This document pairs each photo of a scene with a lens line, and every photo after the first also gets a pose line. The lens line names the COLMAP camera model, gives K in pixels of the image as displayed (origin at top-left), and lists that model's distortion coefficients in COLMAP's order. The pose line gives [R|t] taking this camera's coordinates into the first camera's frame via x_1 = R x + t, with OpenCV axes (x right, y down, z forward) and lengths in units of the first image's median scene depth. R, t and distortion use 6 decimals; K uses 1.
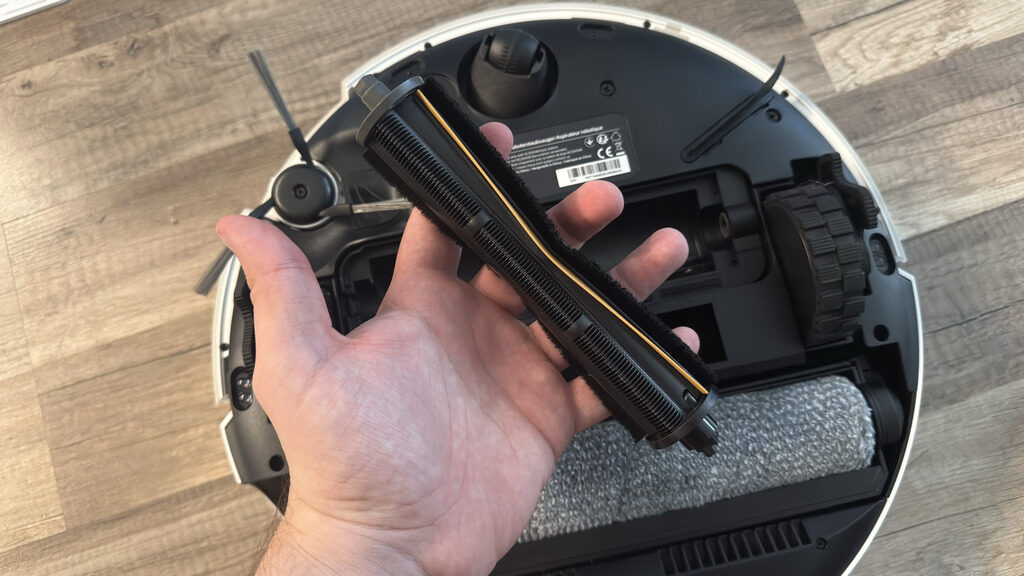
lens RADIAL K [[743.2, 0, 506.0], [0, 743.2, 292.3], [0, 0, 1]] dist [-0.053831, 0.043397]
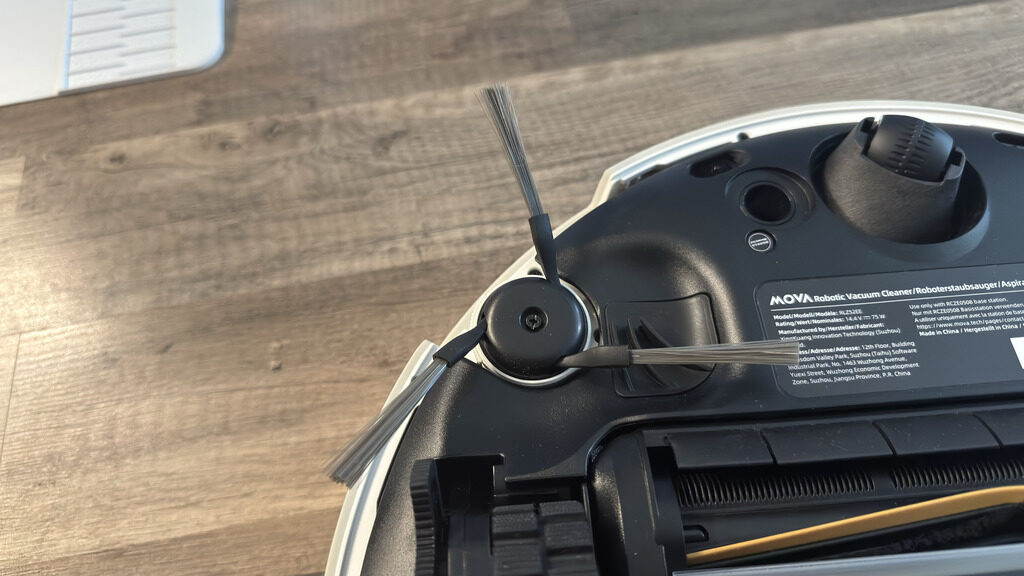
lens RADIAL K [[724.7, 0, 512.0], [0, 724.7, 288.0], [0, 0, 1]] dist [0.114418, -0.266062]
pose [[0.989866, 0.128743, -0.059920, -0.216494], [-0.141102, 0.939216, -0.312992, 0.010796], [0.015983, 0.318275, 0.947864, 0.374879]]
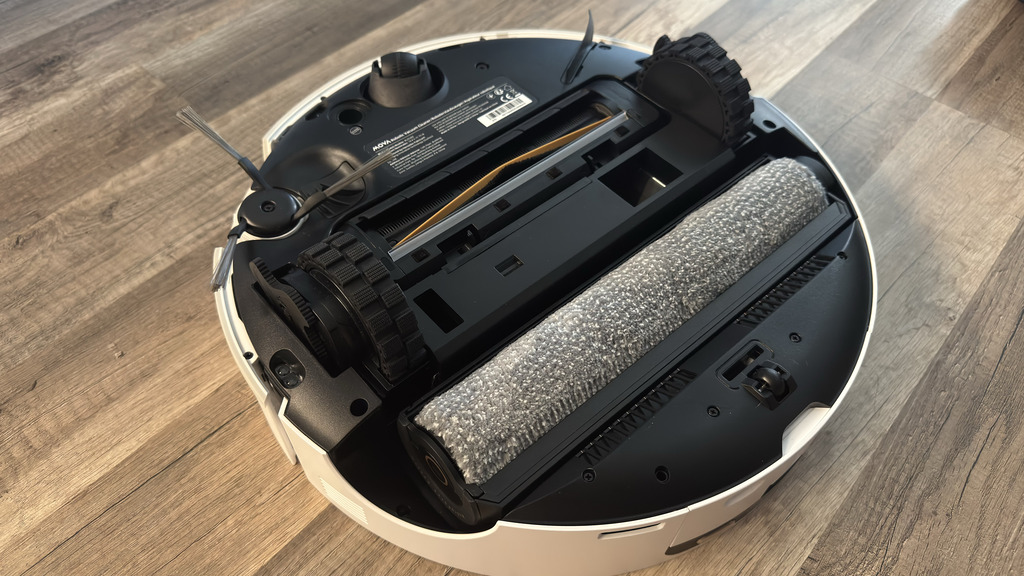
lens RADIAL K [[760.7, 0, 488.5], [0, 760.7, 311.7], [0, 0, 1]] dist [-0.024984, 0.007308]
pose [[0.876345, -0.347272, 0.333799, -0.341335], [0.460160, 0.808410, -0.367049, 0.428242], [-0.142380, 0.475263, 0.868247, 0.072335]]
